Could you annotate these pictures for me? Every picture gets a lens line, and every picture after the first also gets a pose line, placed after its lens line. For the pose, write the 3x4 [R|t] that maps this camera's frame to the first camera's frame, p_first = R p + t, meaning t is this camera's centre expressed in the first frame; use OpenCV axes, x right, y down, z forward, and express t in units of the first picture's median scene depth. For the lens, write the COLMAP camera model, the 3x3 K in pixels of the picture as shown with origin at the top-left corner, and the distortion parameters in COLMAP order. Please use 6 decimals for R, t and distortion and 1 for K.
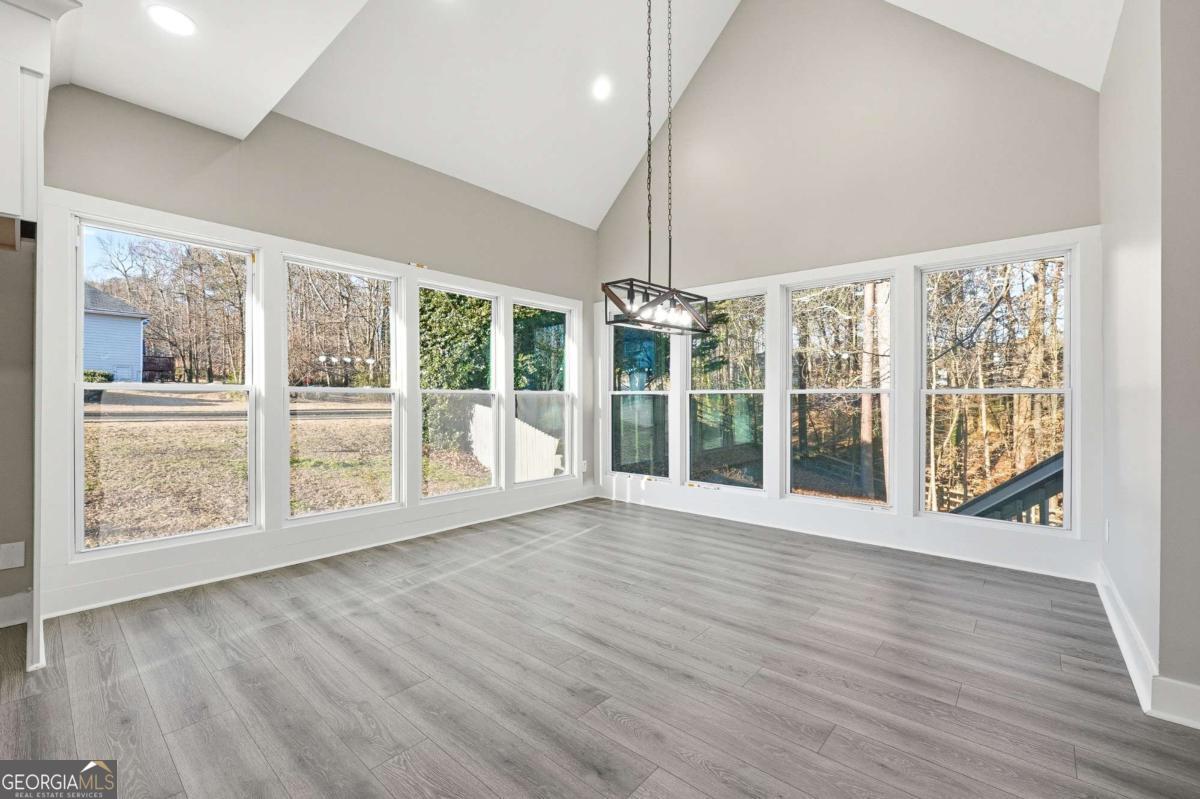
lens RADIAL K [[501.7, 0, 596.1], [0, 501.7, 400.3], [0, 0, 1]] dist [-0.008698, 0.000868]
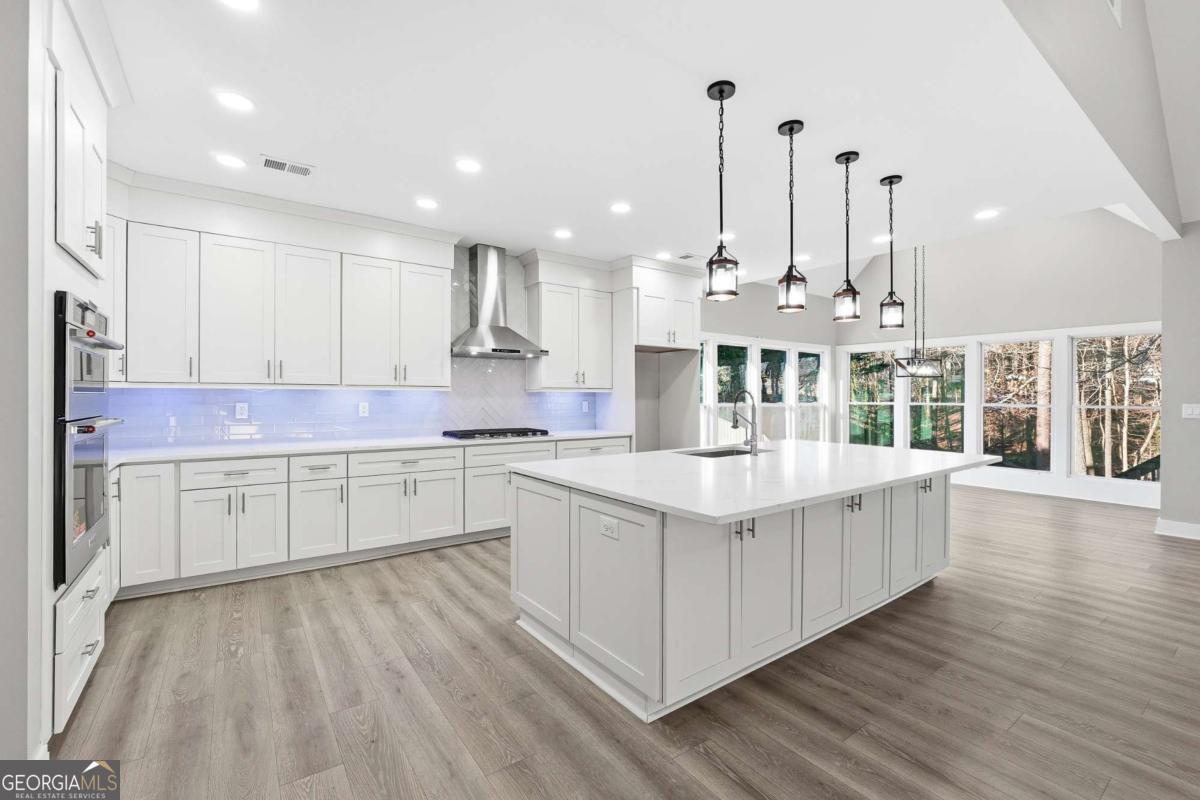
lens RADIAL K [[501.7, 0, 598.4], [0, 501.7, 401.1], [0, 0, 1]] dist [-0.008698, 0.000868]
pose [[0.972386, 0.003521, -0.233352, -0.626911], [-0.002331, 0.999983, 0.005379, -0.047341], [0.233367, -0.004686, 0.972377, -1.216697]]
